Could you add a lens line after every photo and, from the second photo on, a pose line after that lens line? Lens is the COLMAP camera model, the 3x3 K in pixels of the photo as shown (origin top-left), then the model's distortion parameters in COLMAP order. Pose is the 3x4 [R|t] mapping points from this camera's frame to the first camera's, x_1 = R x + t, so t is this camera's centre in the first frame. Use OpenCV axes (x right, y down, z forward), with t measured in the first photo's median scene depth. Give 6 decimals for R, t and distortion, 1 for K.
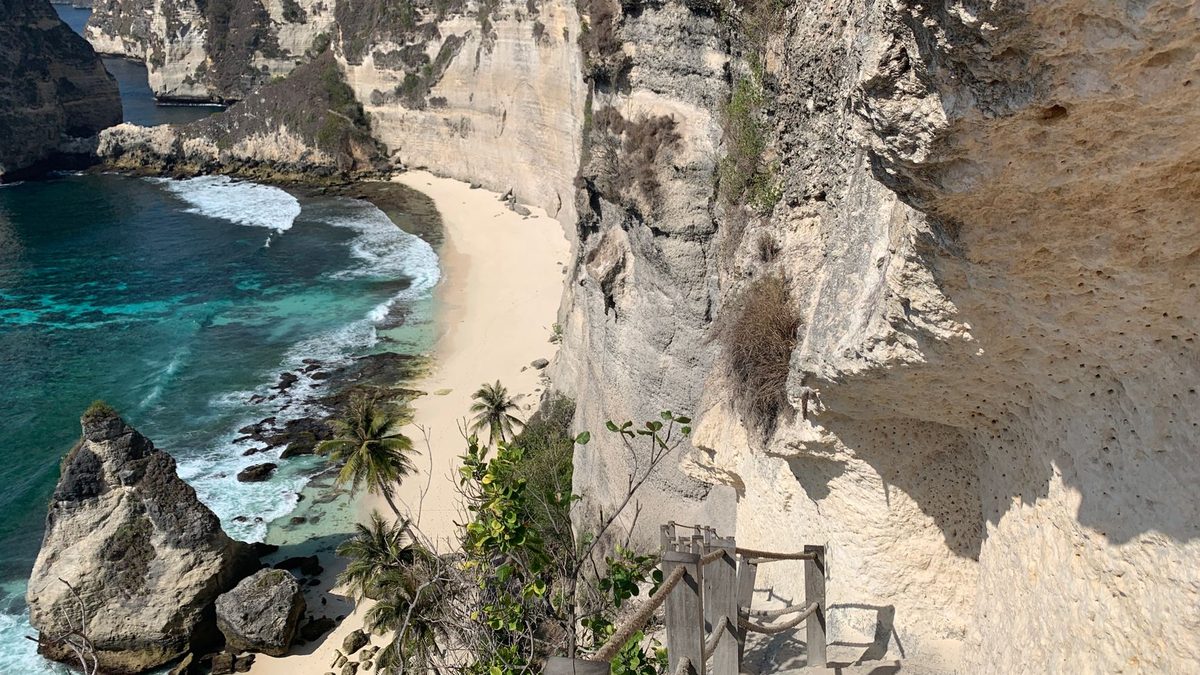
lens RADIAL K [[863.0, 0, 595.5], [0, 863.0, 346.6], [0, 0, 1]] dist [0.001937, -0.004583]
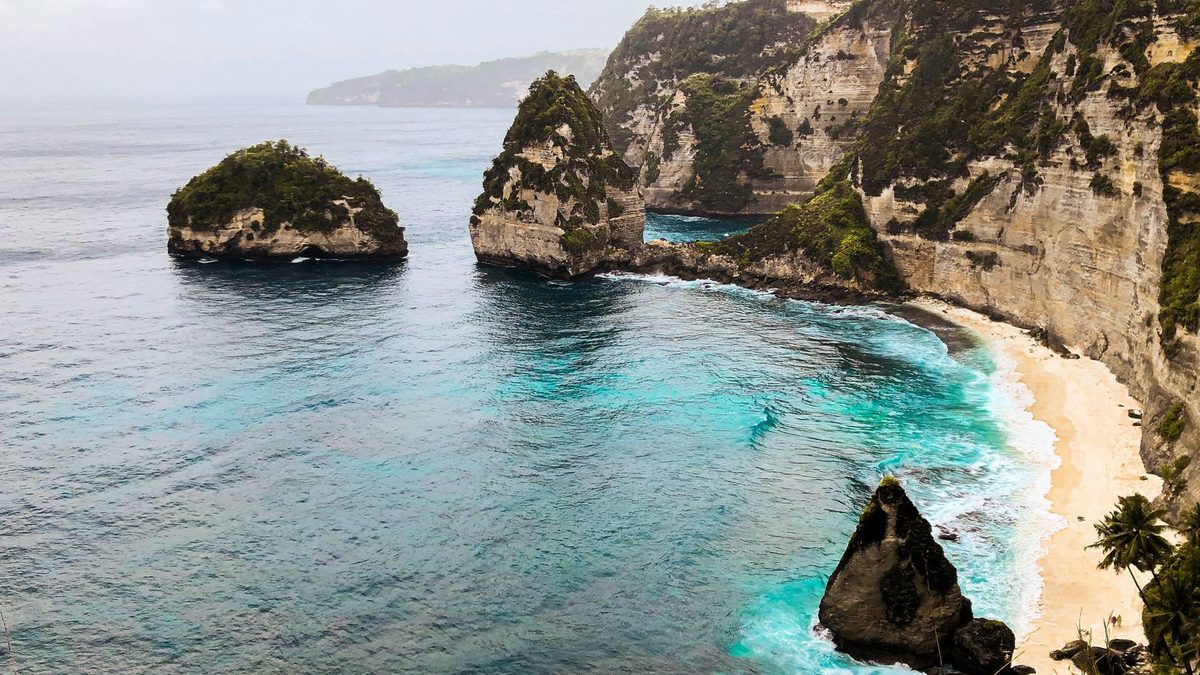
lens RADIAL K [[937.5, 0, 600.8], [0, 937.5, 331.2], [0, 0, 1]] dist [-0.012081, -0.005423]
pose [[0.907516, 0.081935, -0.411948, -0.104999], [-0.139036, 0.984096, -0.110561, 0.017330], [0.396337, 0.157612, 0.904475, -0.184328]]
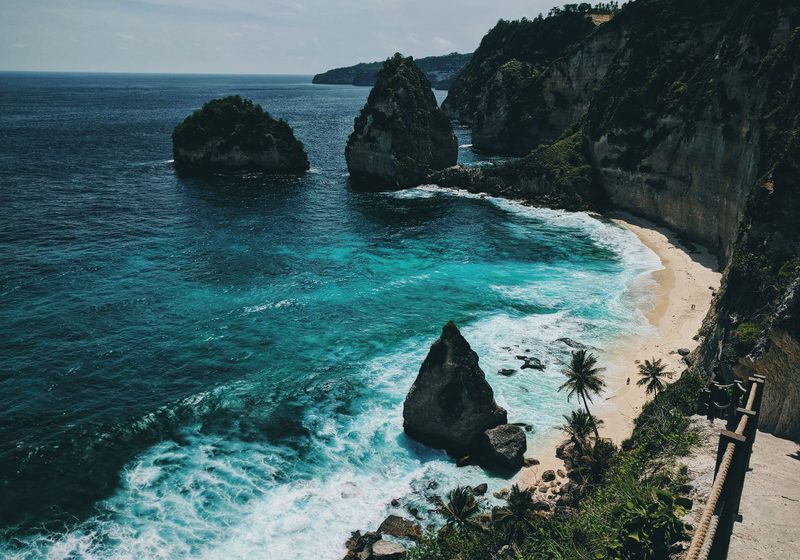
lens RADIAL K [[562.0, 0, 397.3], [0, 562.0, 284.6], [0, 0, 1]] dist [-0.035562, 0.003874]
pose [[0.836707, 0.184376, -0.515682, -0.000945], [-0.206306, 0.978371, 0.015068, -0.003924], [0.507307, 0.093781, 0.856648, -0.060823]]
